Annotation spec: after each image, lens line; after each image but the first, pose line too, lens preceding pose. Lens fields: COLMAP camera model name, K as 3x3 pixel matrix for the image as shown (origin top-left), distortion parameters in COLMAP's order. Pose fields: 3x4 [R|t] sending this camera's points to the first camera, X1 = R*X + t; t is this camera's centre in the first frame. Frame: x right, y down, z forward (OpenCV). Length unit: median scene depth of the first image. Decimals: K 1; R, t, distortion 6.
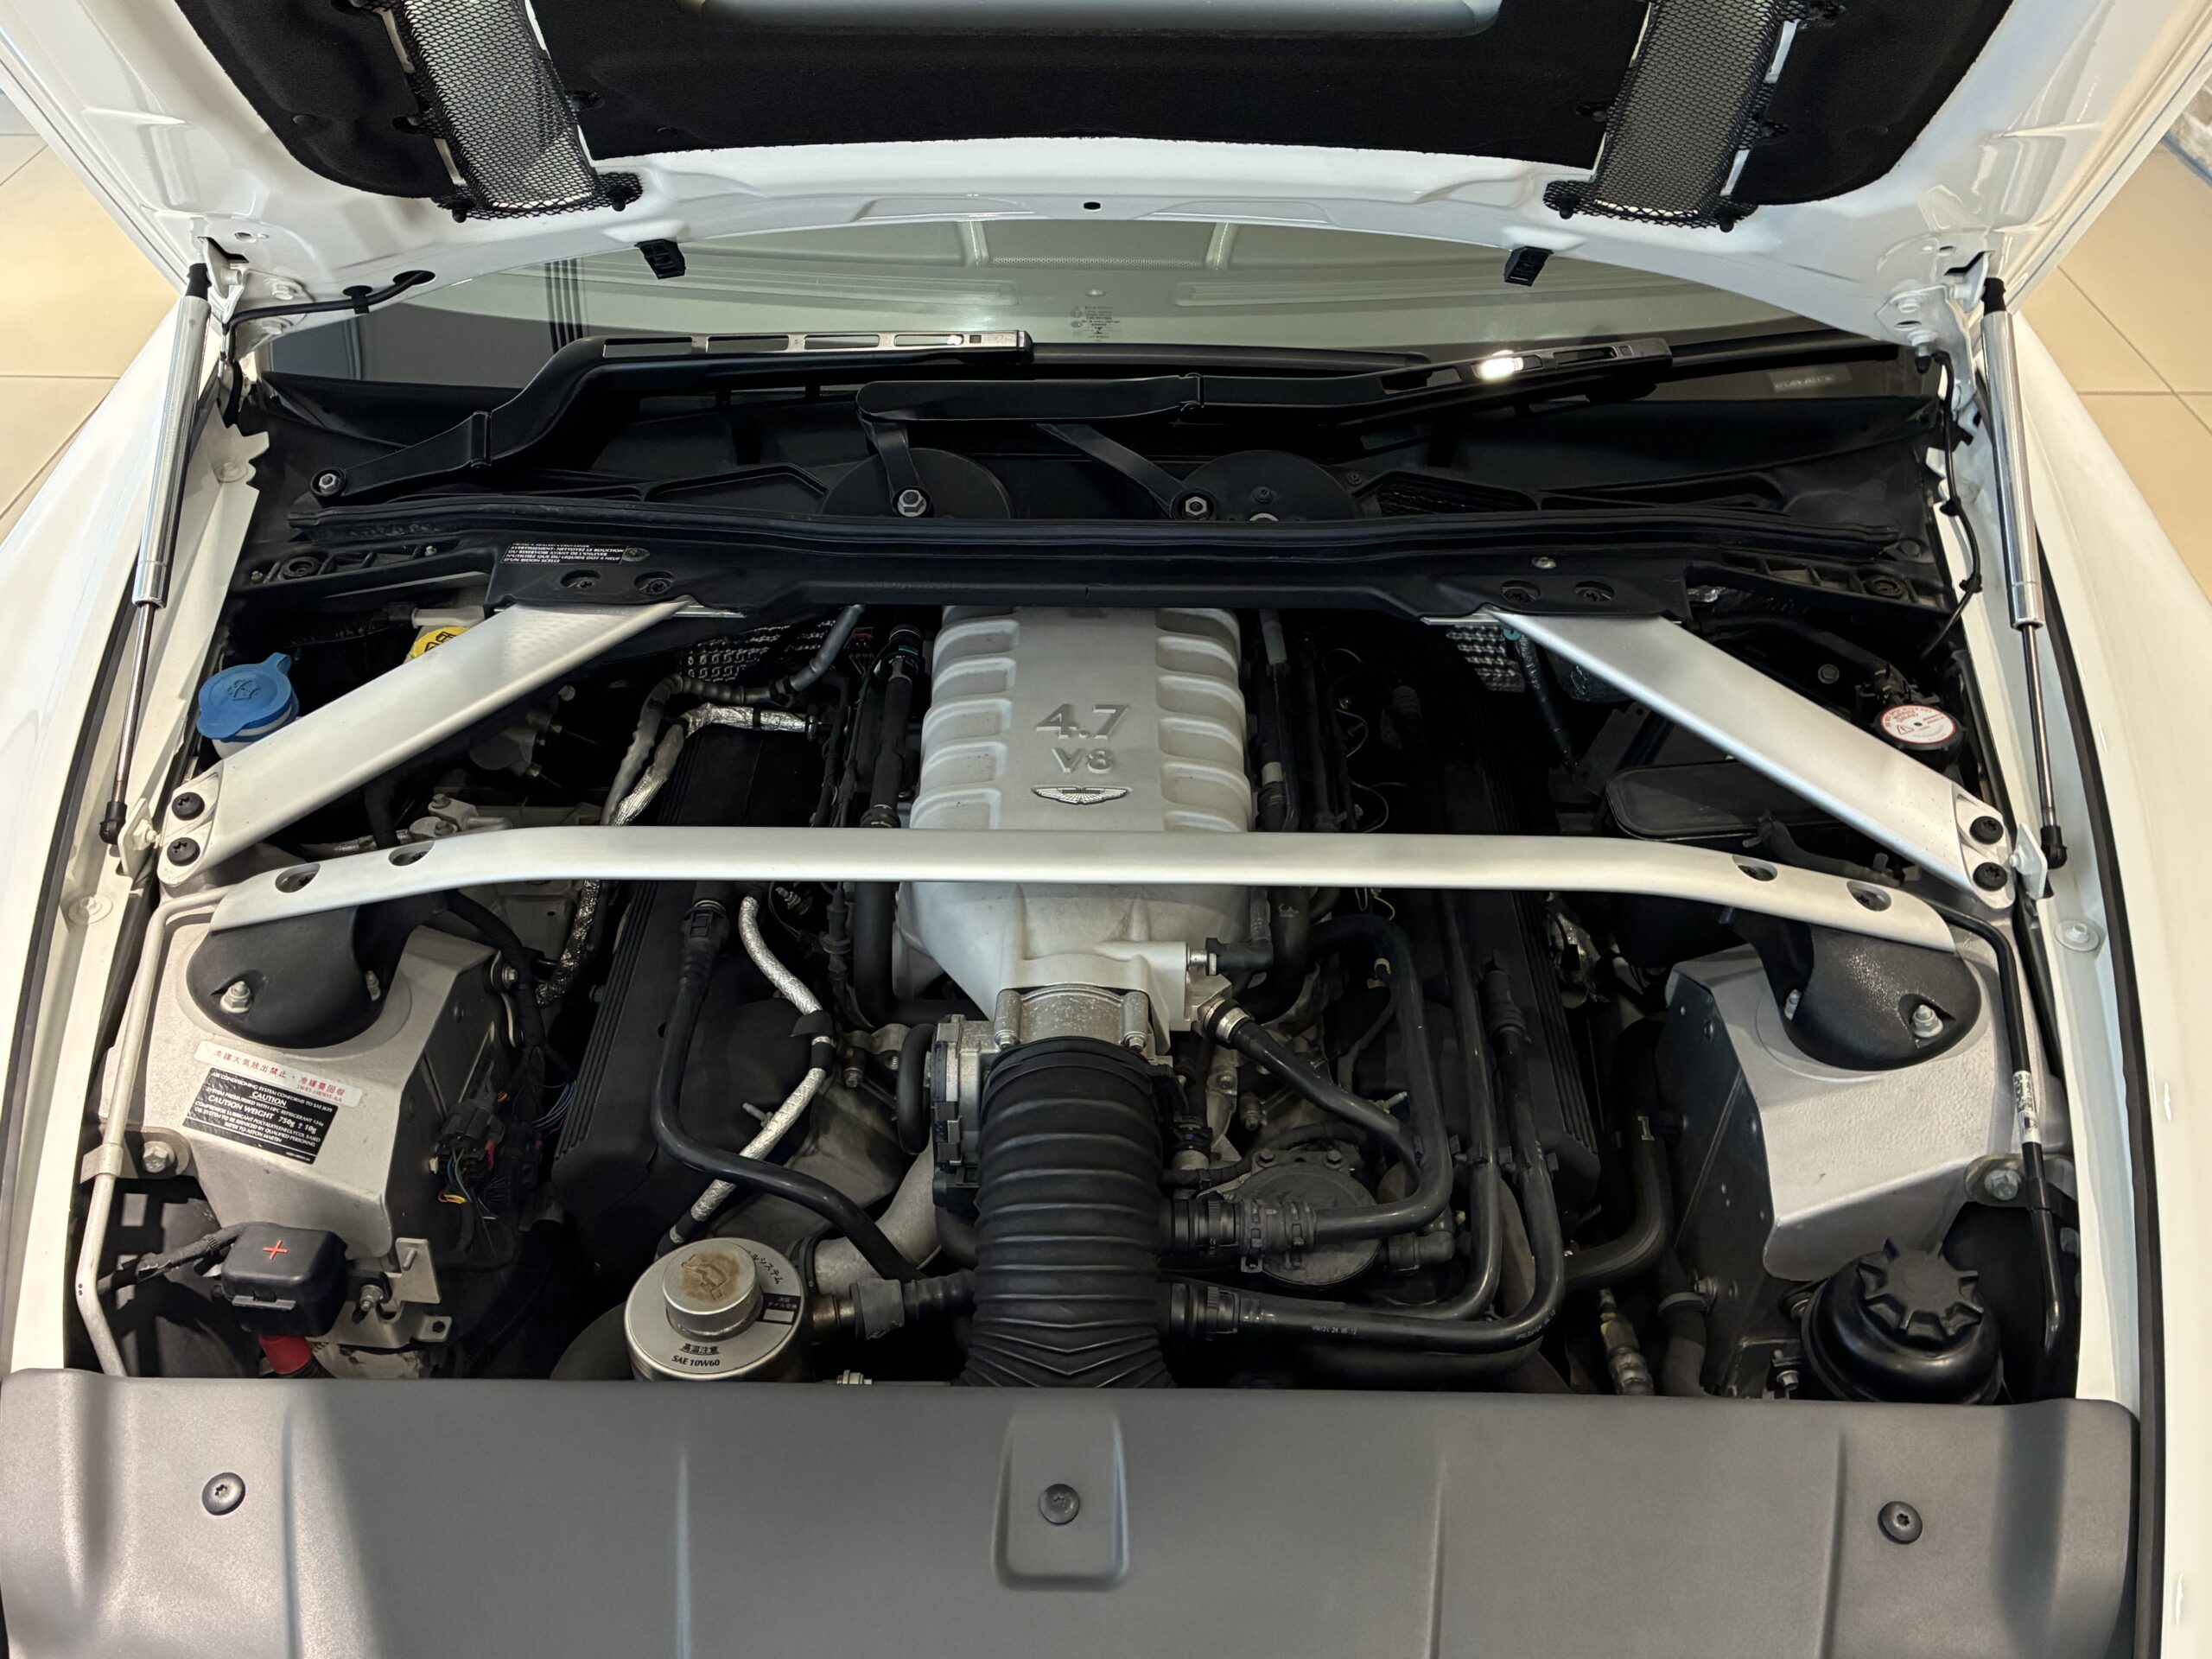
lens RADIAL K [[1971.5, 0, 1106.0], [0, 1971.5, 829.5], [0, 0, 1]] dist [0.024965, 0.008136]
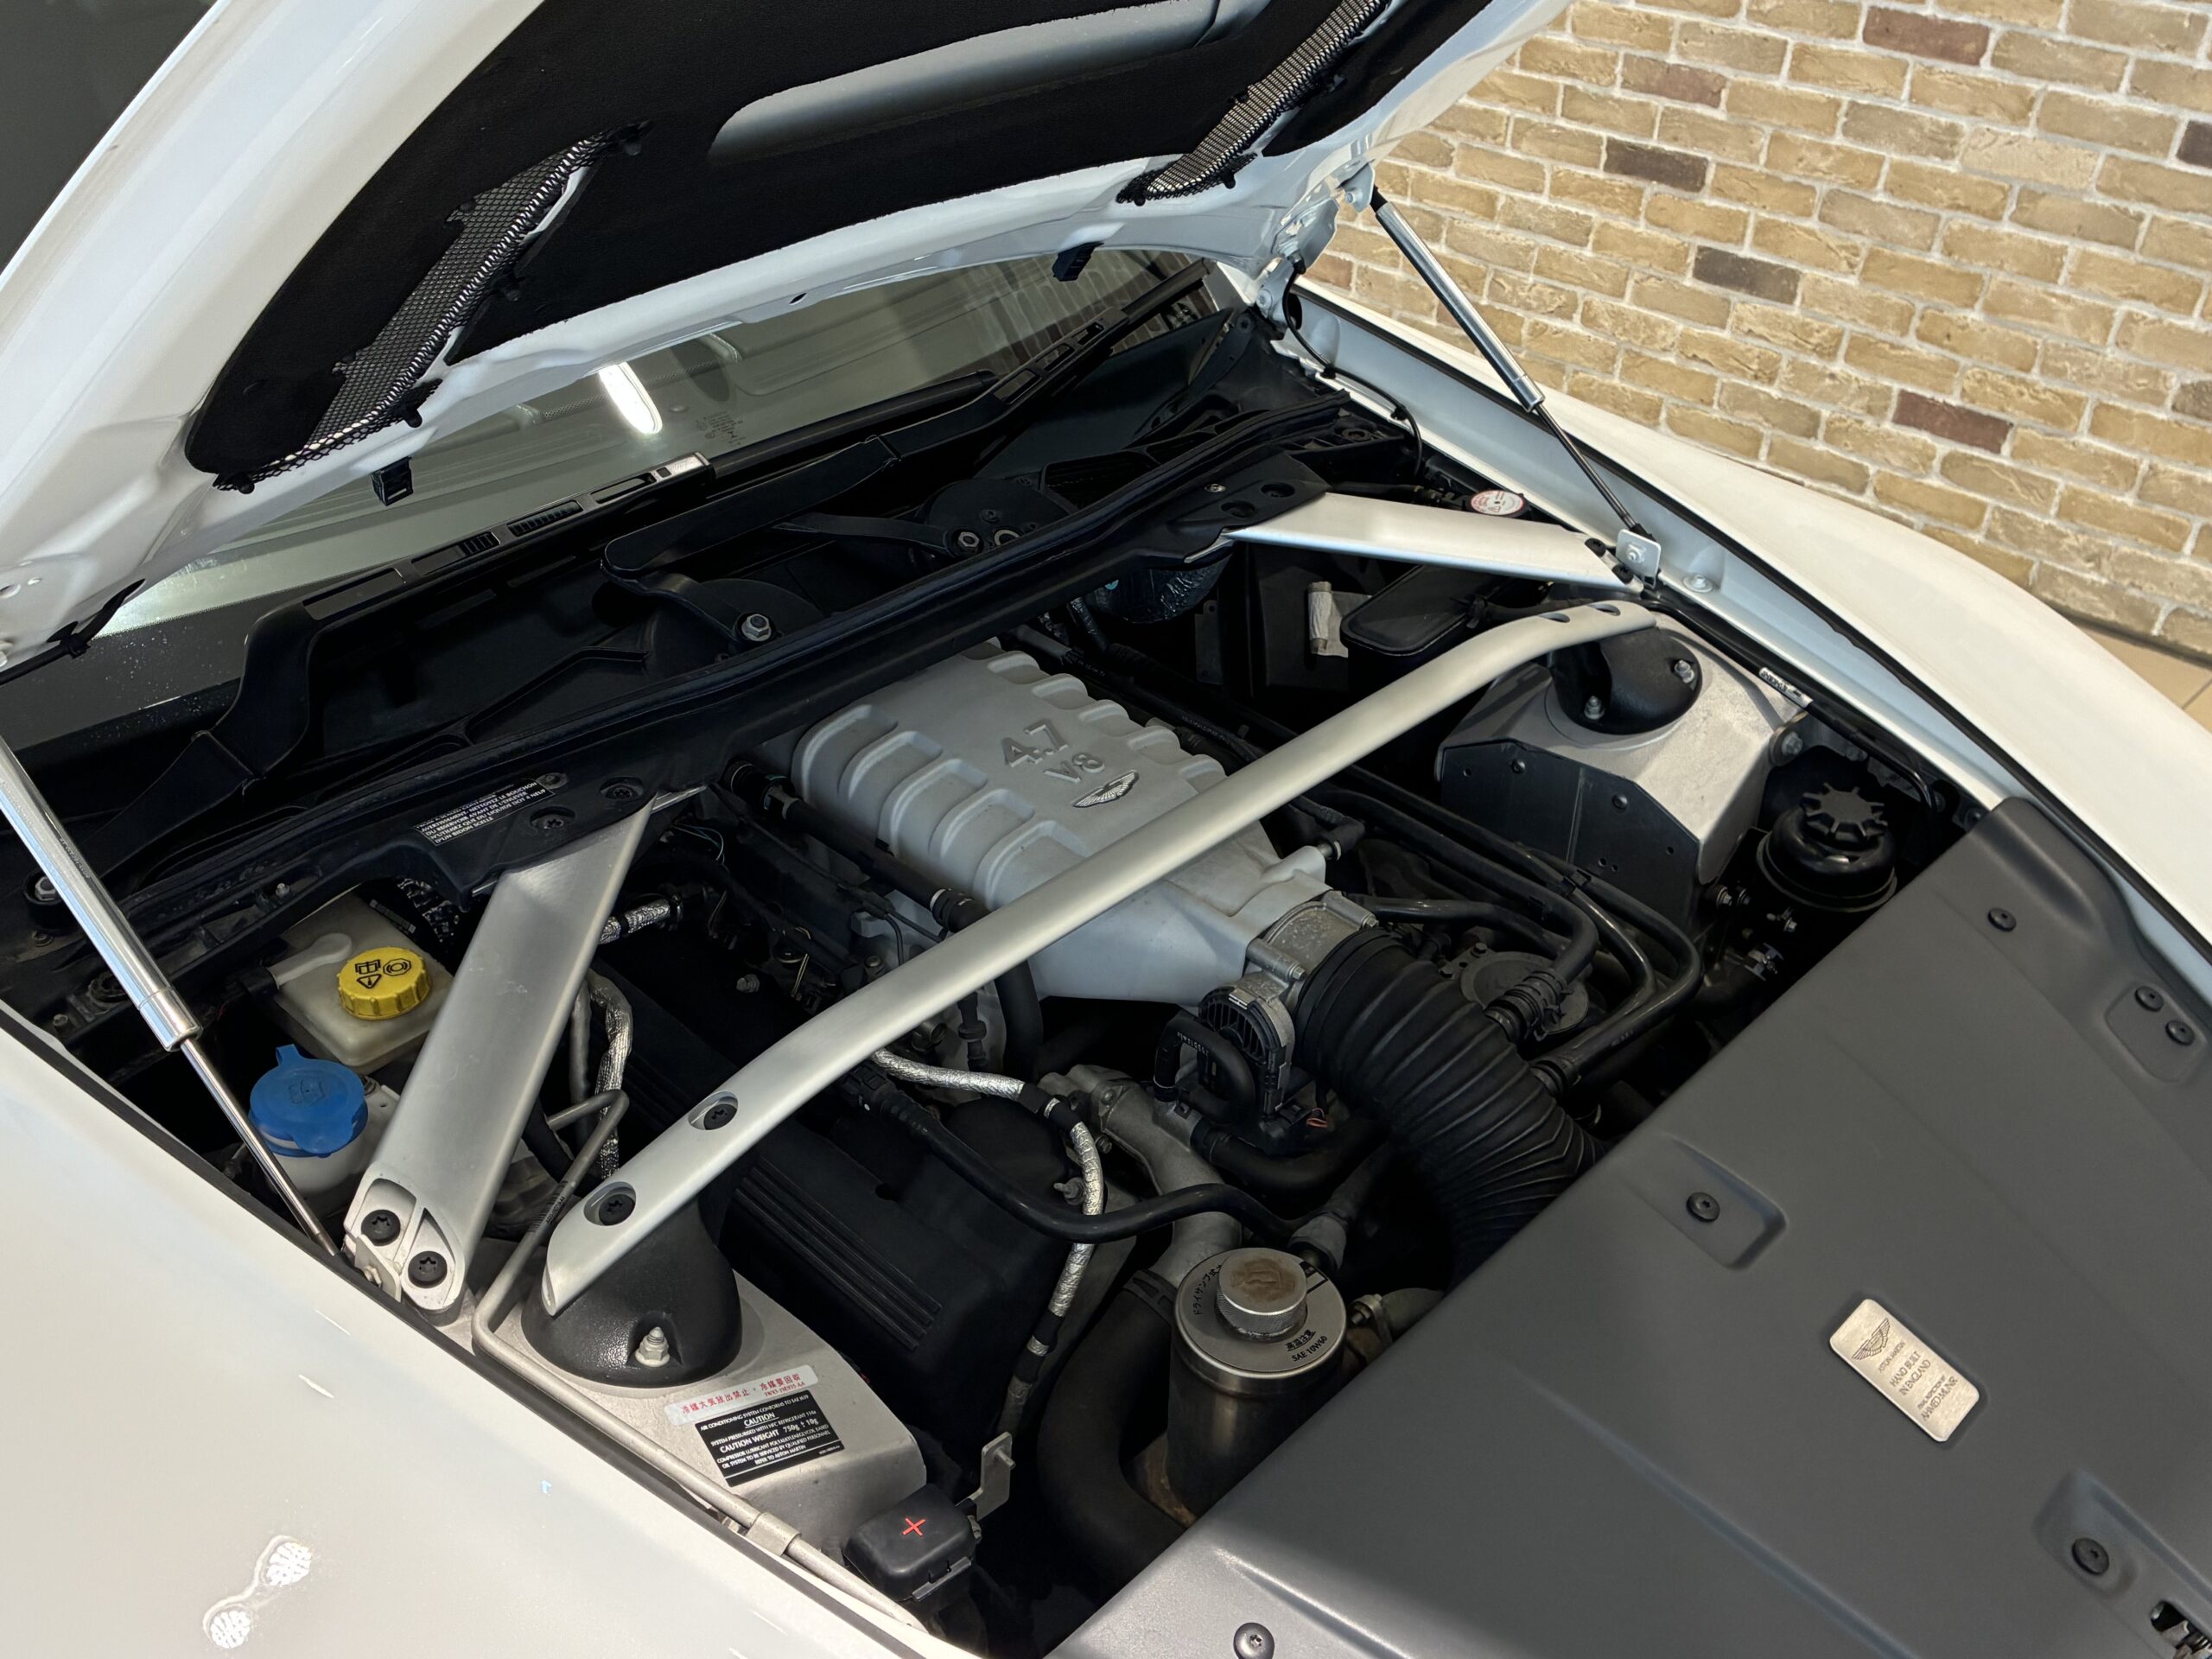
lens RADIAL K [[1971.5, 0, 1106.0], [0, 1971.5, 829.5], [0, 0, 1]] dist [0.024965, 0.008136]
pose [[0.692634, -0.405362, 0.596607, -0.681954], [0.436082, 0.894189, 0.101282, -0.111683], [-0.574535, 0.190018, 0.796117, 0.151579]]
